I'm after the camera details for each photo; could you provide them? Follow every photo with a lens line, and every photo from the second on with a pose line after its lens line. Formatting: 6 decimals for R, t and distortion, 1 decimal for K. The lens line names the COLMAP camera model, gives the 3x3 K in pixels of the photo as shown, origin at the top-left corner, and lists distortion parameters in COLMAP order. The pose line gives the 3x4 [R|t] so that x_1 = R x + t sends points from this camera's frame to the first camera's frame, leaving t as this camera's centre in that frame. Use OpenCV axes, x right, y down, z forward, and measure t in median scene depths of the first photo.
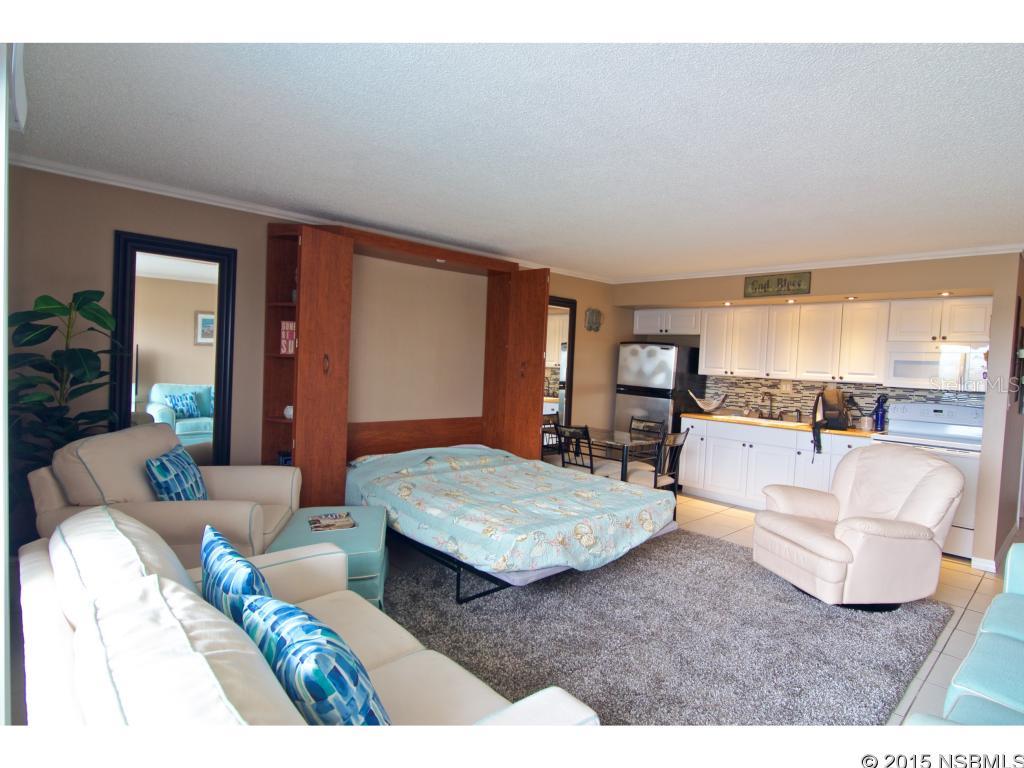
lens RADIAL K [[546.3, 0, 516.3], [0, 546.3, 381.0], [0, 0, 1]] dist [-0.005934, -0.001334]
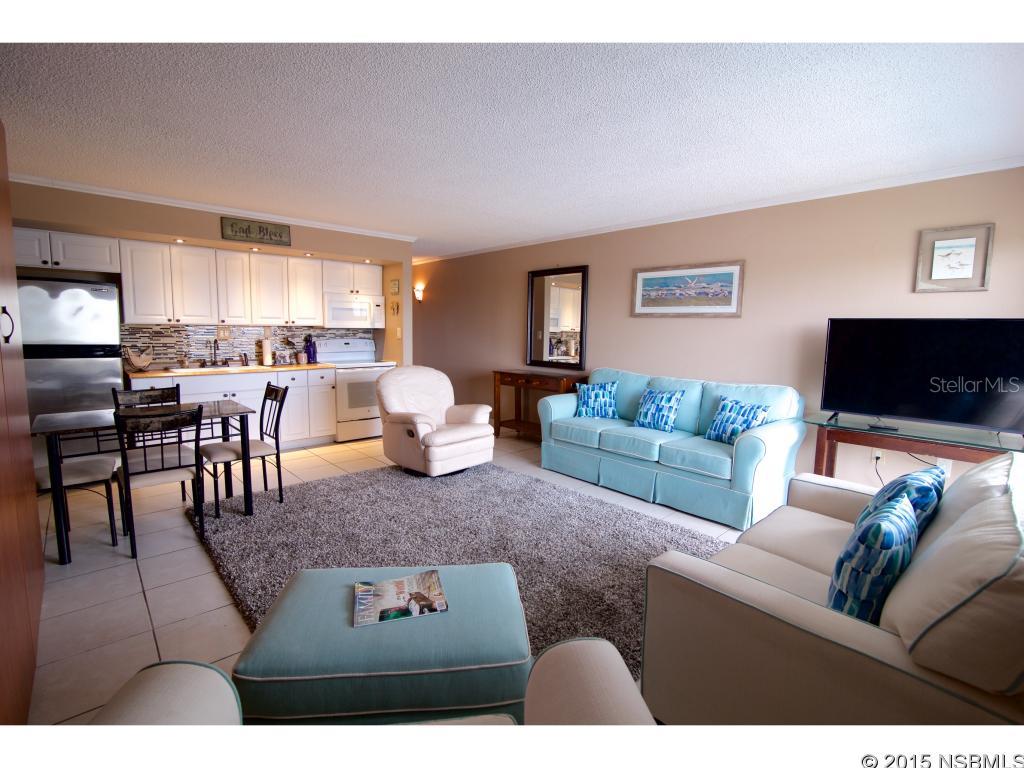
lens RADIAL K [[474.2, 0, 511.3], [0, 474.2, 389.0], [0, 0, 1]] dist [-0.012579, 0.001002]
pose [[0.023568, -0.170920, 0.985003, -0.446946], [0.024060, 0.985088, 0.170359, -0.027838], [-0.999433, 0.019684, 0.027329, 0.534610]]
